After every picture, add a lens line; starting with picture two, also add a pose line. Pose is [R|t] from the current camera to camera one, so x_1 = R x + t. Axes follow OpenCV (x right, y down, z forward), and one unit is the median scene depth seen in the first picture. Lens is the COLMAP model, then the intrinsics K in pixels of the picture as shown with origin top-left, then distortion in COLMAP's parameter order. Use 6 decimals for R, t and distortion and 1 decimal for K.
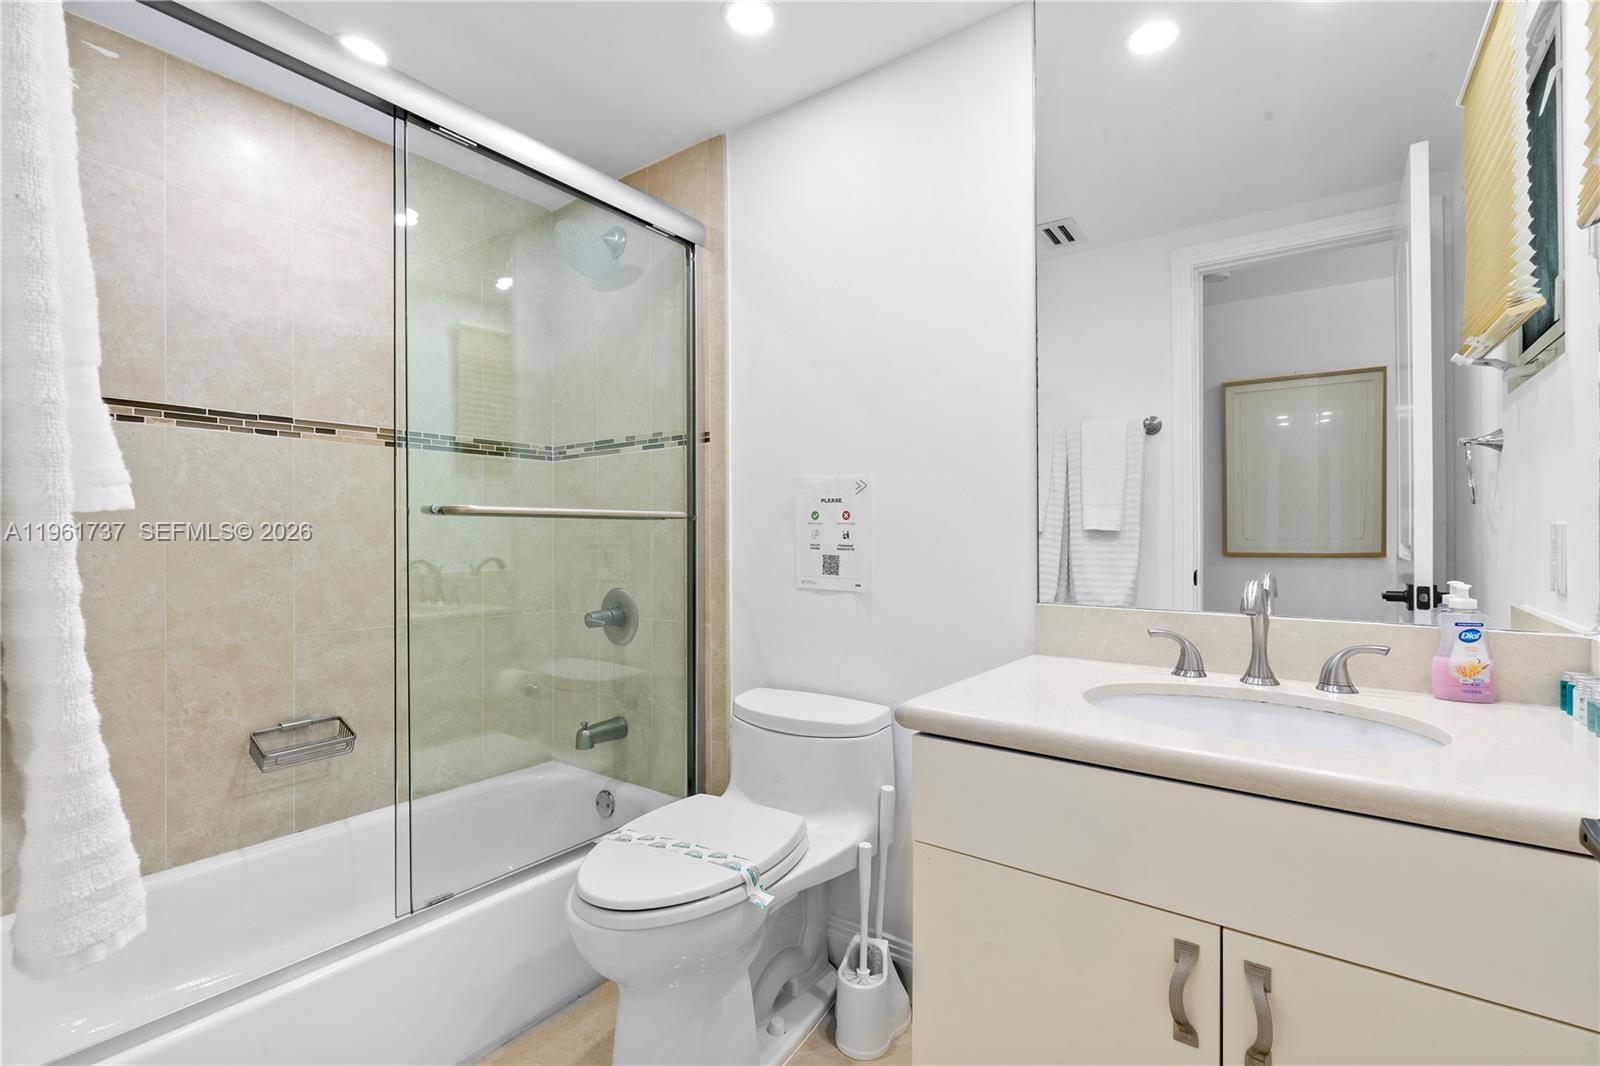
lens RADIAL K [[722.9, 0, 795.8], [0, 722.9, 534.6], [0, 0, 1]] dist [-0.004951, -0.000848]
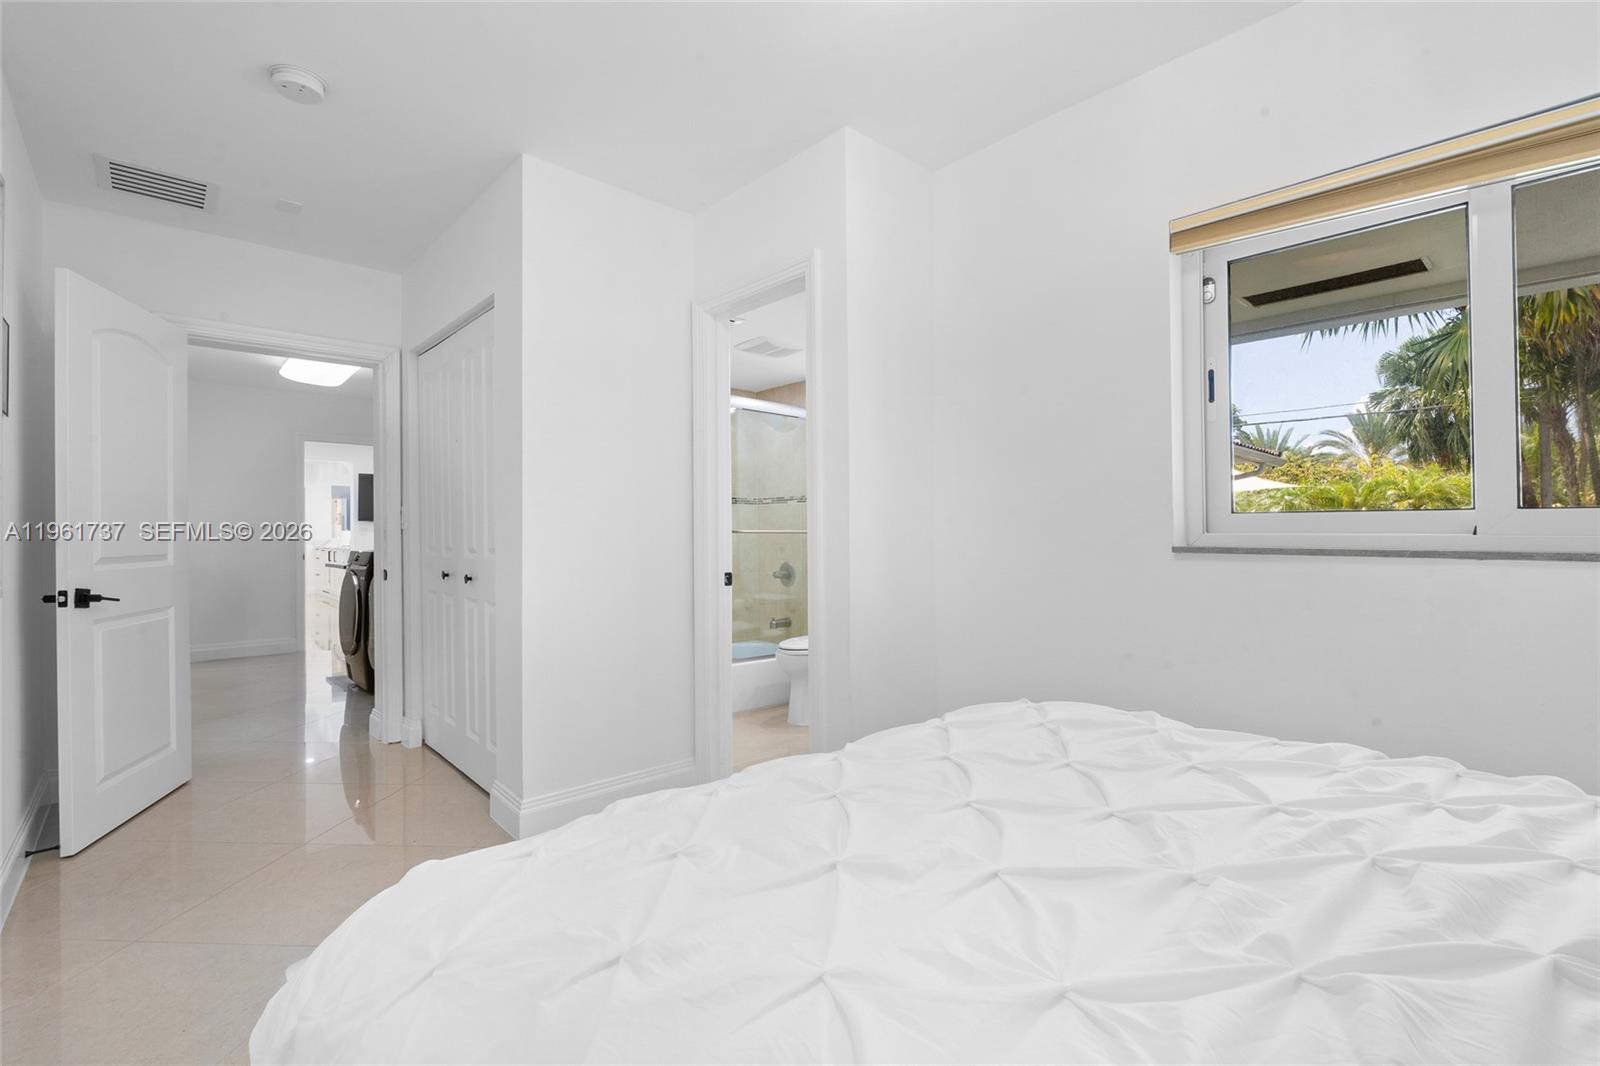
lens RADIAL K [[722.9, 0, 800.8], [0, 722.9, 537.4], [0, 0, 1]] dist [-0.004951, -0.000848]
pose [[0.980303, -0.002348, -0.197486, 0.253960], [0.003102, 0.999989, 0.003509, -0.011286], [0.197475, -0.004052, 0.980299, -1.251607]]
